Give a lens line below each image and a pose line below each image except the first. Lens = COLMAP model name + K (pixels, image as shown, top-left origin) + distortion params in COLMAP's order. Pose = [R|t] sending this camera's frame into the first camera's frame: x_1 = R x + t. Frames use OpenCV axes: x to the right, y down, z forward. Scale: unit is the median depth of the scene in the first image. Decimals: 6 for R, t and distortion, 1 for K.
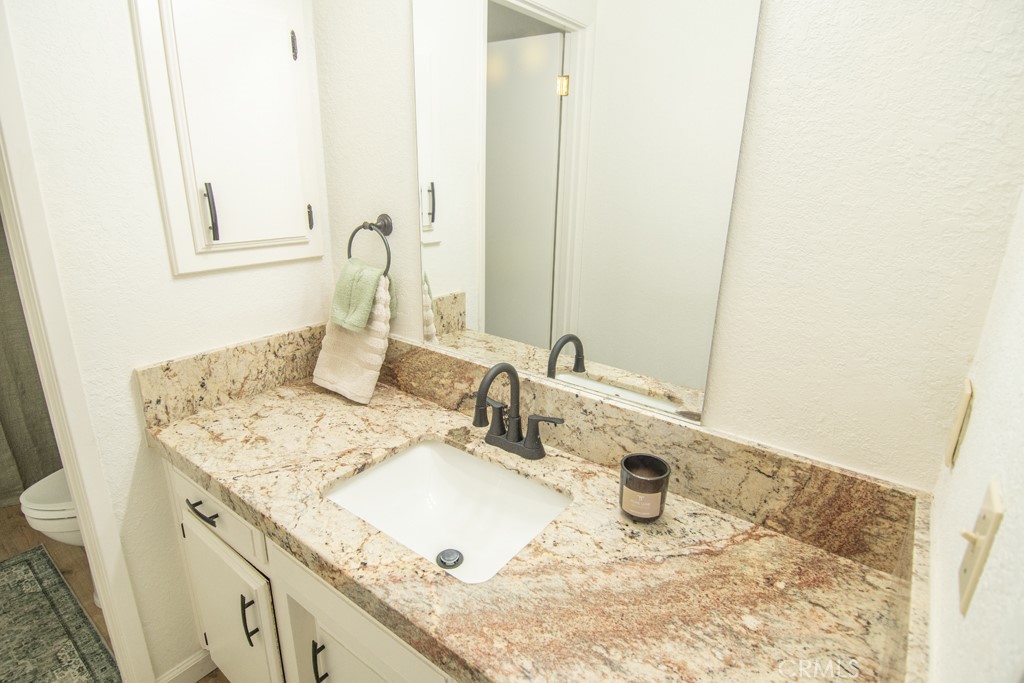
lens RADIAL K [[534.9, 0, 511.7], [0, 534.9, 335.8], [0, 0, 1]] dist [0.050353, -0.052722]
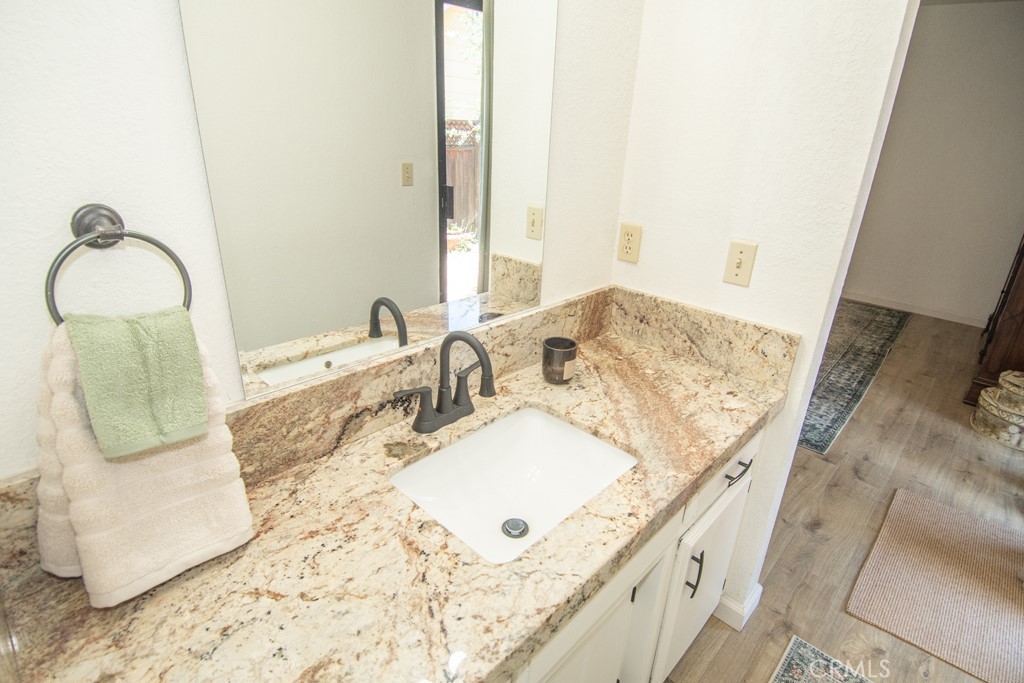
lens RADIAL K [[534.9, 0, 511.7], [0, 534.9, 335.8], [0, 0, 1]] dist [0.050353, -0.052722]
pose [[0.107646, -0.385485, 0.916413, -0.990605], [0.260860, 0.900425, 0.348118, -0.278684], [-0.959356, 0.201583, 0.197485, 0.830682]]
